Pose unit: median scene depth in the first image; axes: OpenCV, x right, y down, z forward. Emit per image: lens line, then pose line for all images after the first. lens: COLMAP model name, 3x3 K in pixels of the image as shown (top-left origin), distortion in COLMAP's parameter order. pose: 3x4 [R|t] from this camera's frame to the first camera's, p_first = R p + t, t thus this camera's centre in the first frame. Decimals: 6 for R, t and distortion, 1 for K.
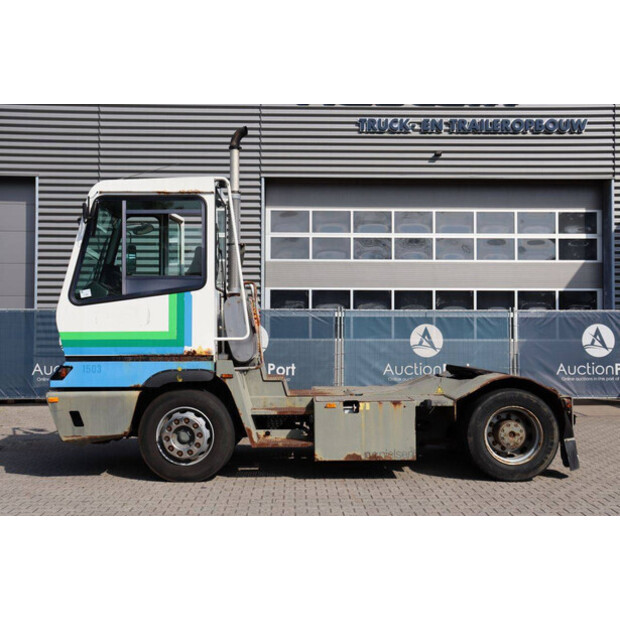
lens RADIAL K [[810.6, 0, 303.1], [0, 810.6, 309.4], [0, 0, 1]] dist [-0.000919, 0.133756]
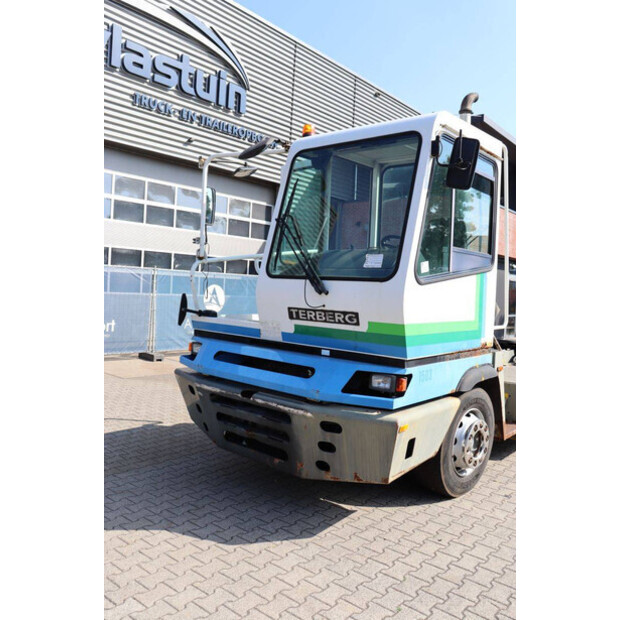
lens RADIAL K [[529.0, 0, 310.0], [0, 529.0, 310.0], [0, 0, 1]] dist [-0.119583, 0.005537]
pose [[0.658181, -0.000233, 0.752860, -0.640840], [-0.070034, 0.995645, 0.061535, -0.004062], [-0.749595, -0.093227, 0.655298, 0.747720]]
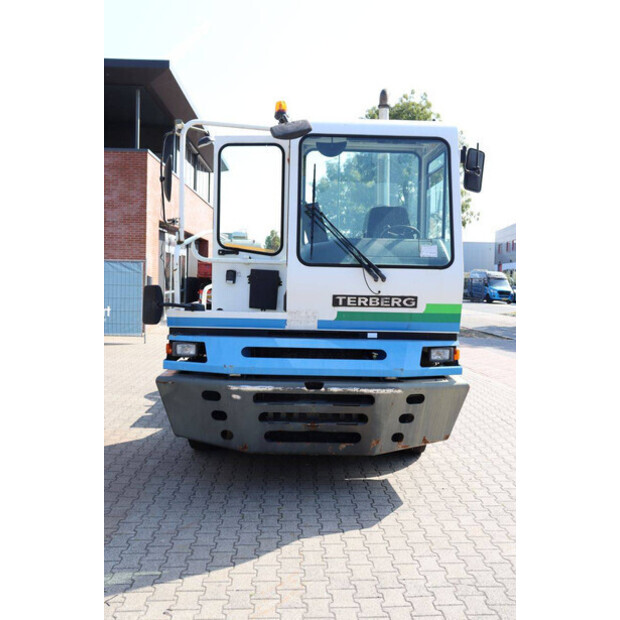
lens RADIAL K [[669.1, 0, 317.6], [0, 669.1, 310.8], [0, 0, 1]] dist [-0.028149, 0.032702]
pose [[-0.032739, -0.060979, 0.997602, -0.904625], [-0.053634, 0.996806, 0.059170, 0.003334], [-0.998024, -0.051568, -0.035905, 1.111628]]
